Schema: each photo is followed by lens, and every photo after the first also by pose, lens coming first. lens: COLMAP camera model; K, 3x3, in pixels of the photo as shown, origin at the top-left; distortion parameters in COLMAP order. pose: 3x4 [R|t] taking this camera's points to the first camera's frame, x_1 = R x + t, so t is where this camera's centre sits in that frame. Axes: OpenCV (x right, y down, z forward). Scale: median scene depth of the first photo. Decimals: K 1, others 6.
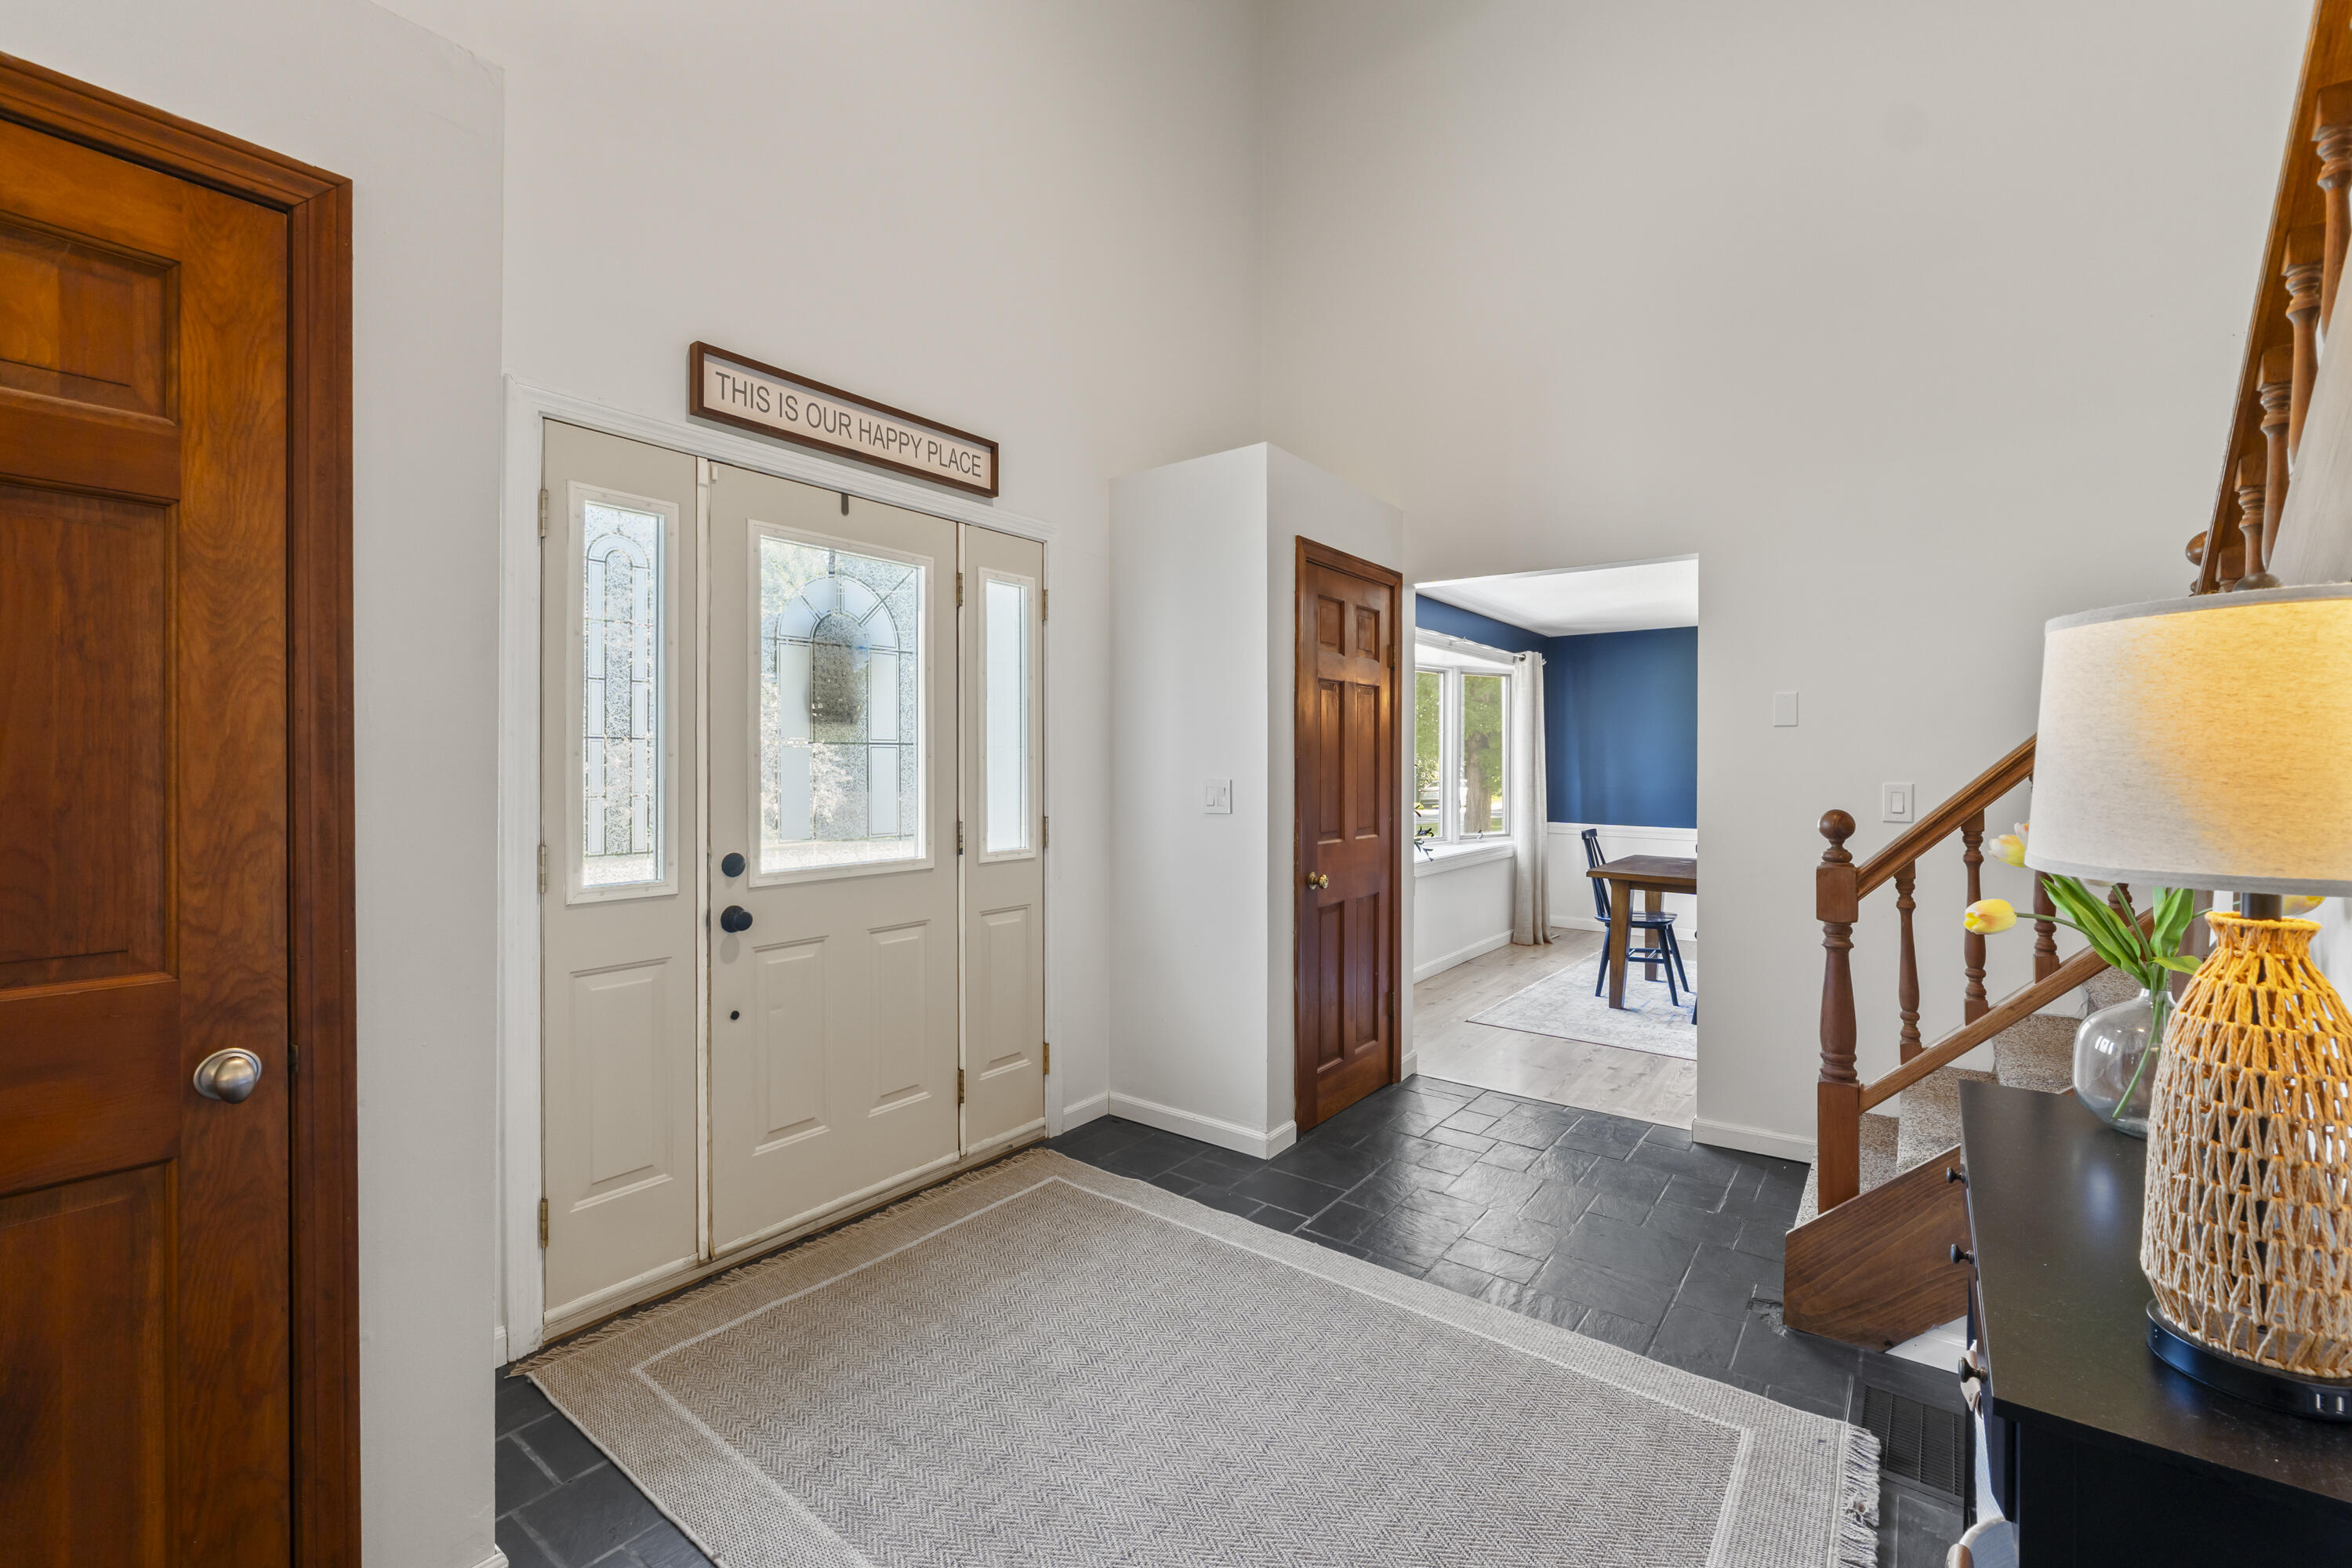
lens RADIAL K [[999.8, 0, 1177.1], [0, 999.8, 760.5], [0, 0, 1]] dist [0.000936, -0.000182]
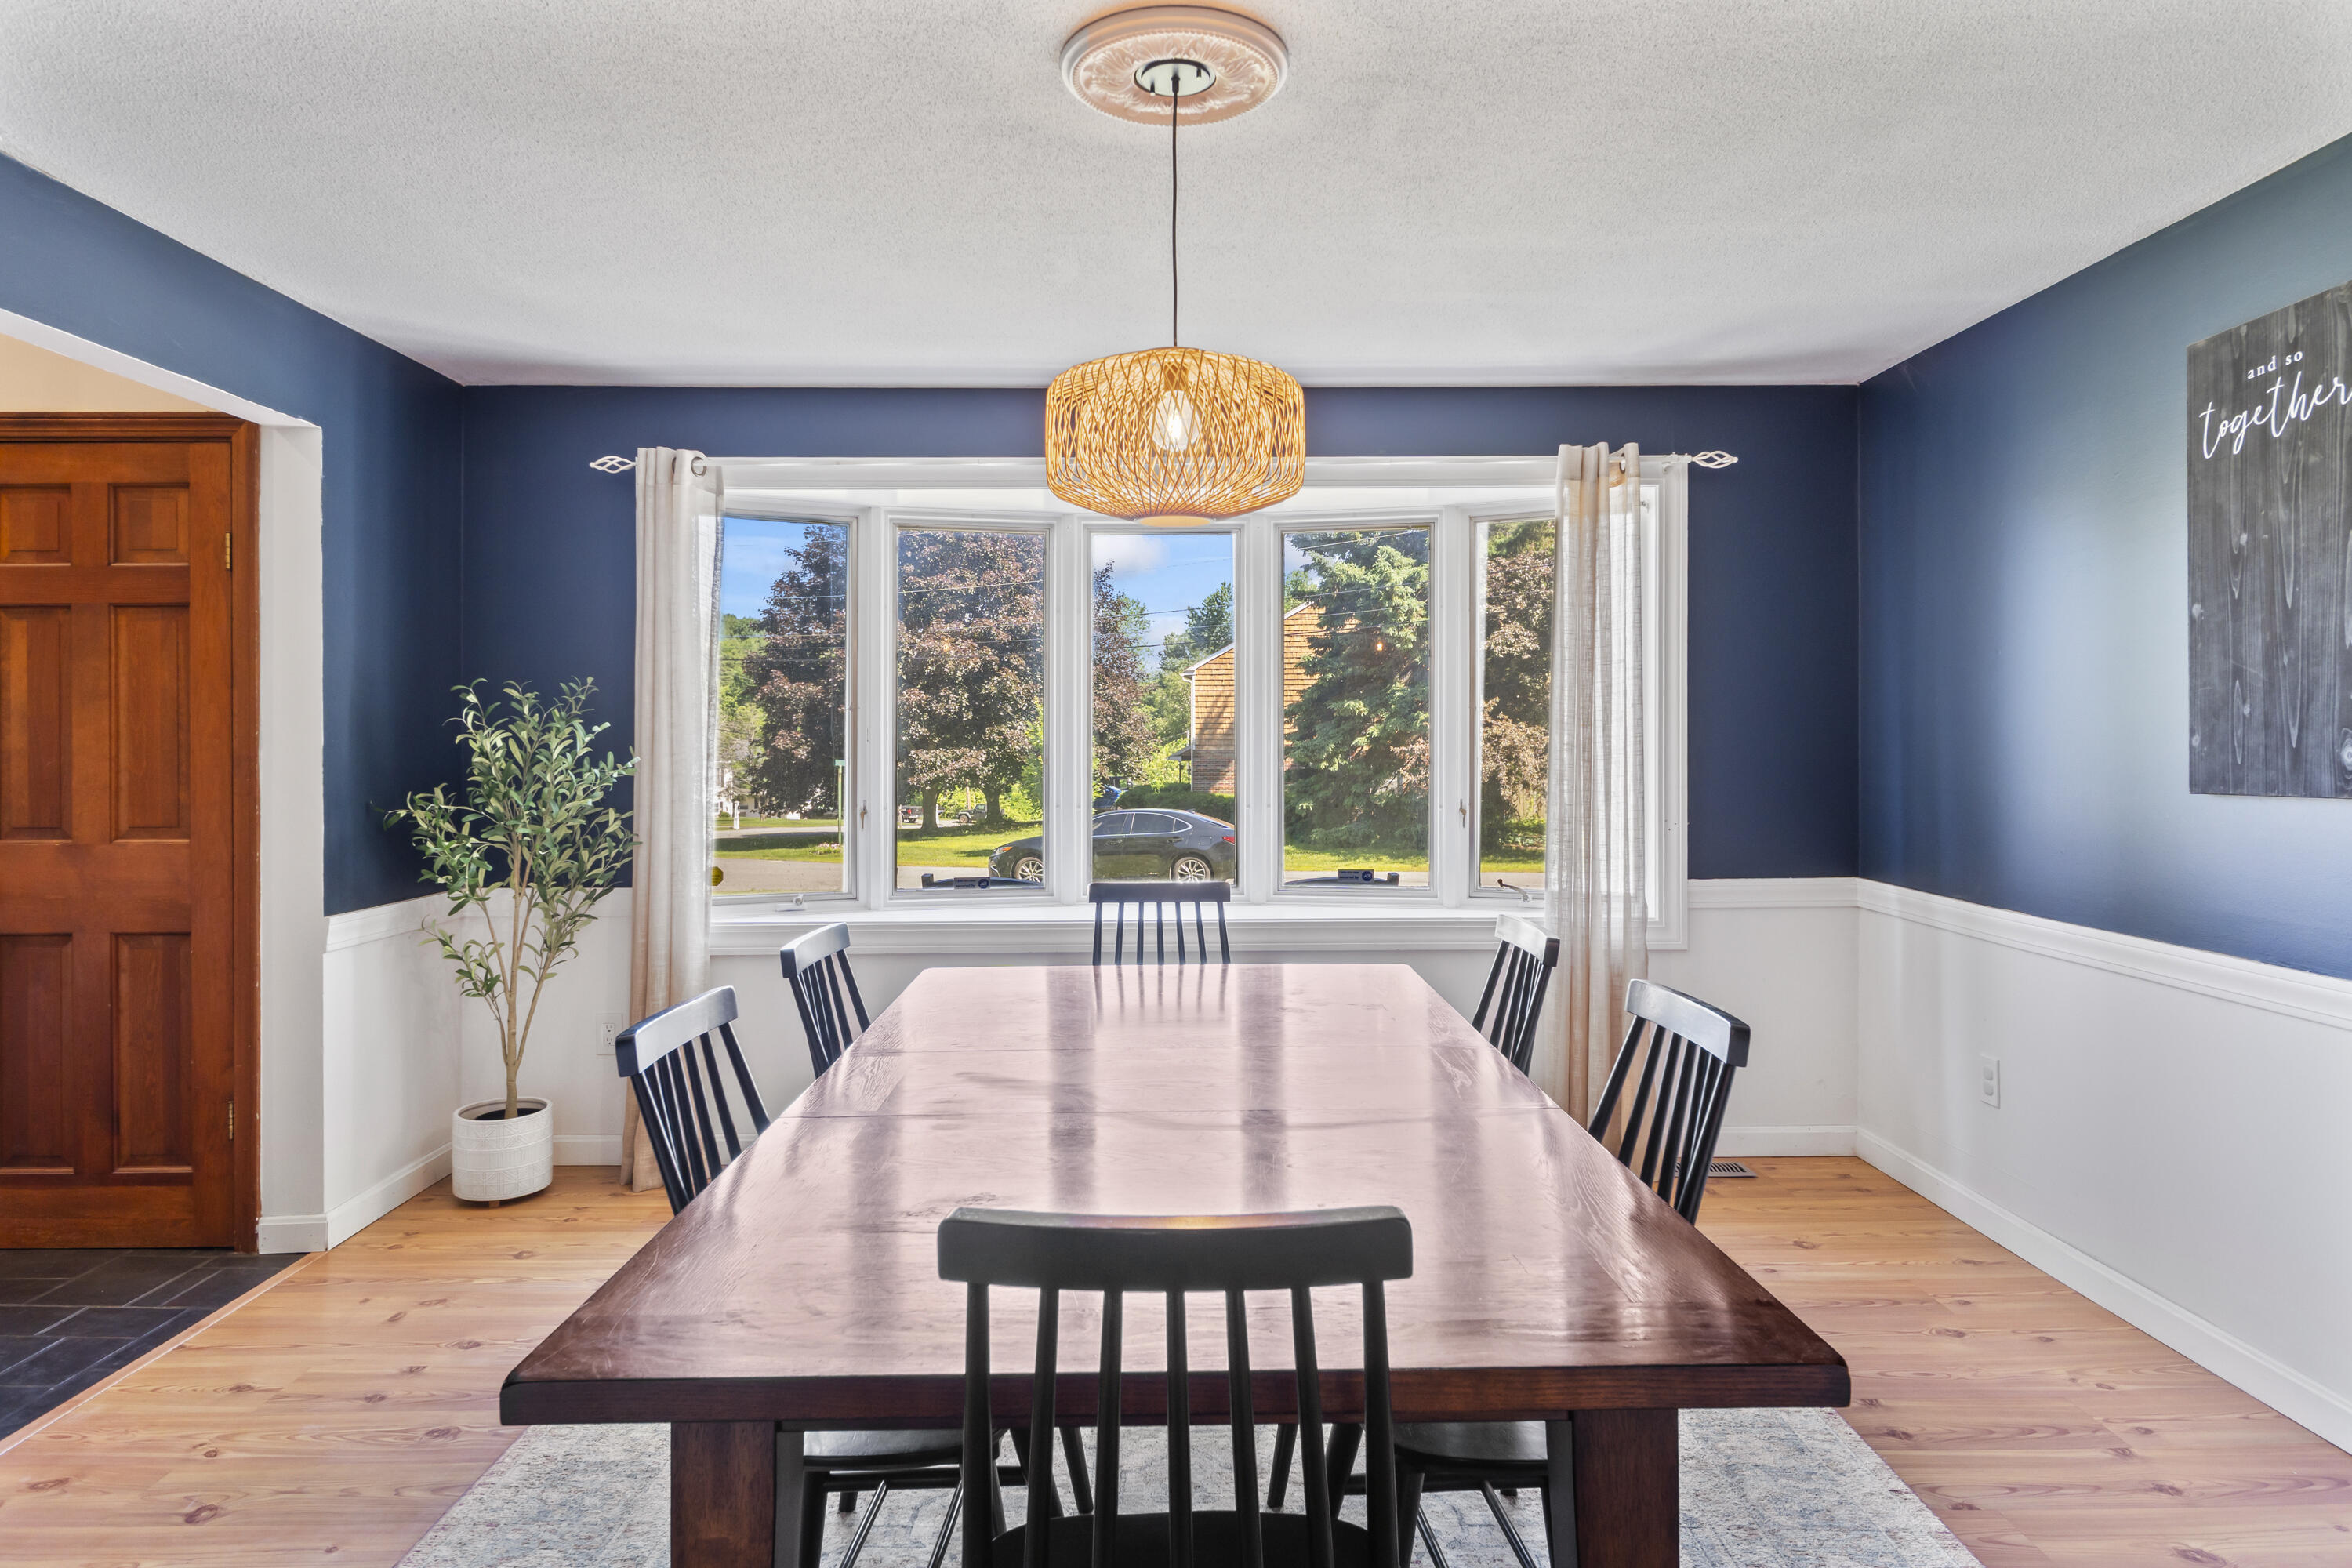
lens RADIAL K [[1379.8, 0, 1173.7], [0, 1379.8, 745.2], [0, 0, 1]] dist [-0.004729, -0.000068]
pose [[0.613279, -0.003562, -0.789858, 1.895579], [0.006320, 0.999980, 0.000397, 0.026000], [0.789841, -0.005235, 0.613289, 1.440374]]
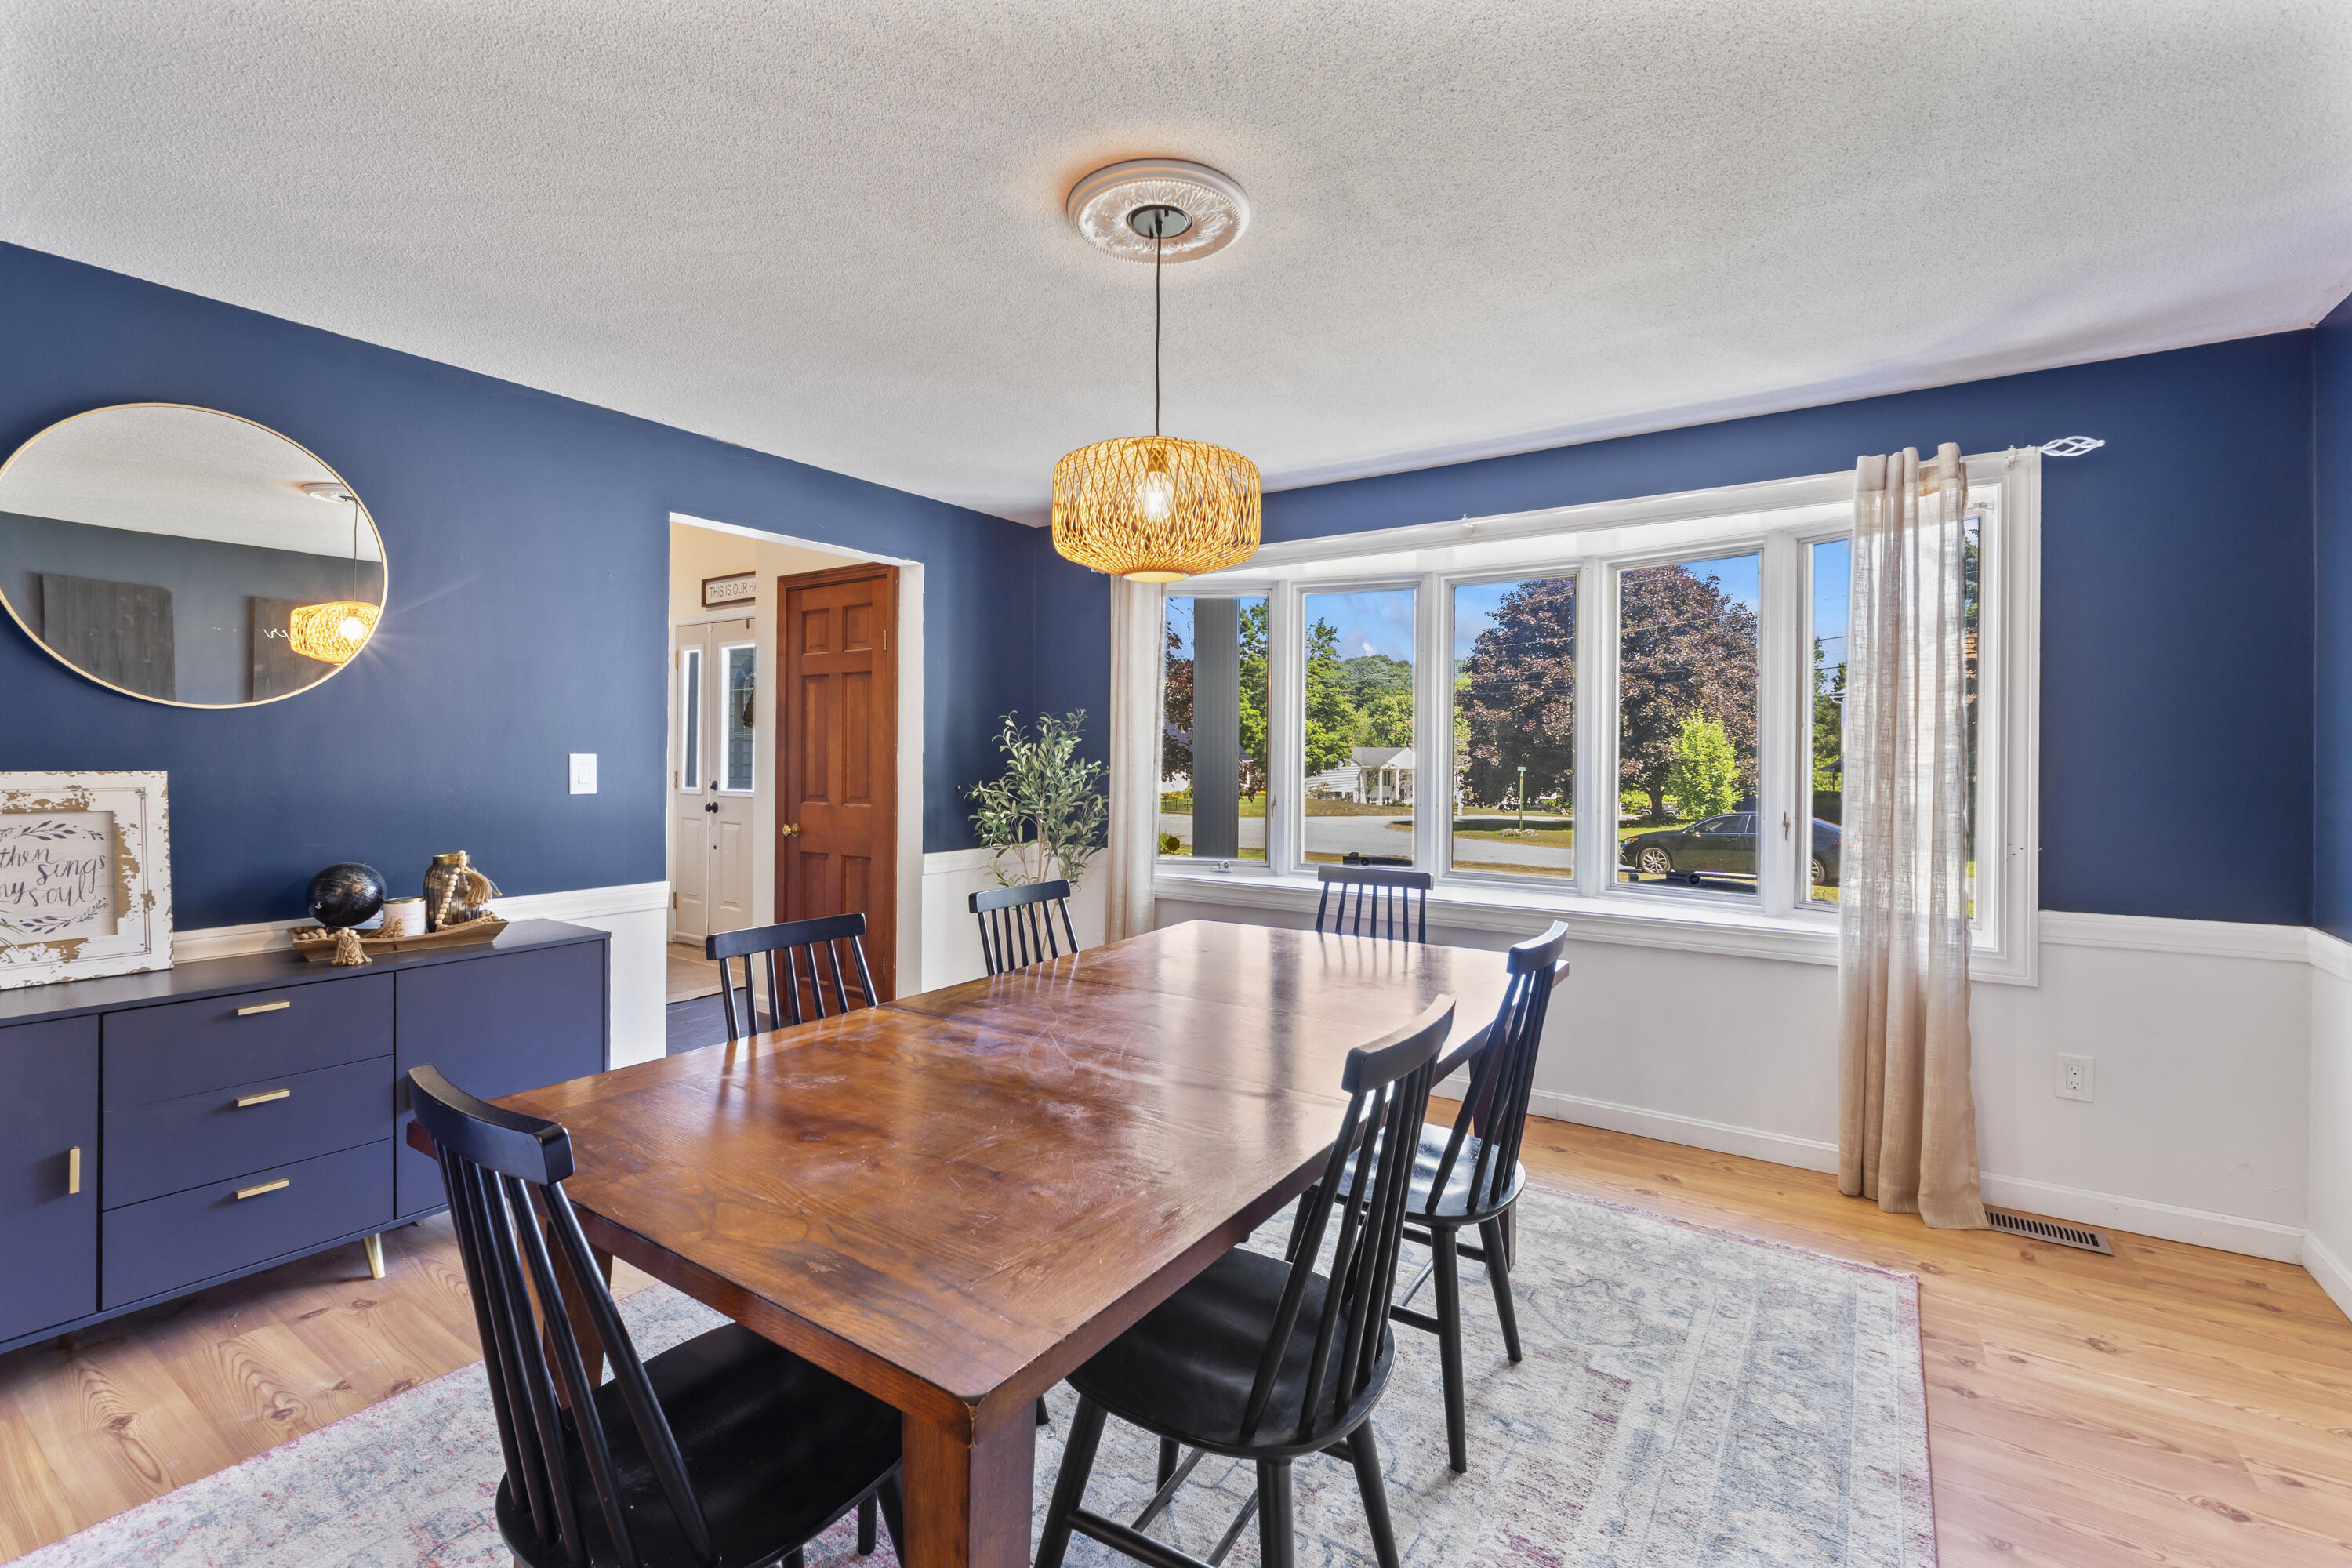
lens RADIAL K [[996.6, 0, 1178.6], [0, 996.6, 751.4], [0, 0, 1]] dist [-0.000458, -0.001080]
pose [[0.065390, -0.003935, -0.997852, 1.990516], [-0.003780, 0.999984, -0.004191, 0.025672], [0.997853, 0.004046, 0.065374, 1.902063]]
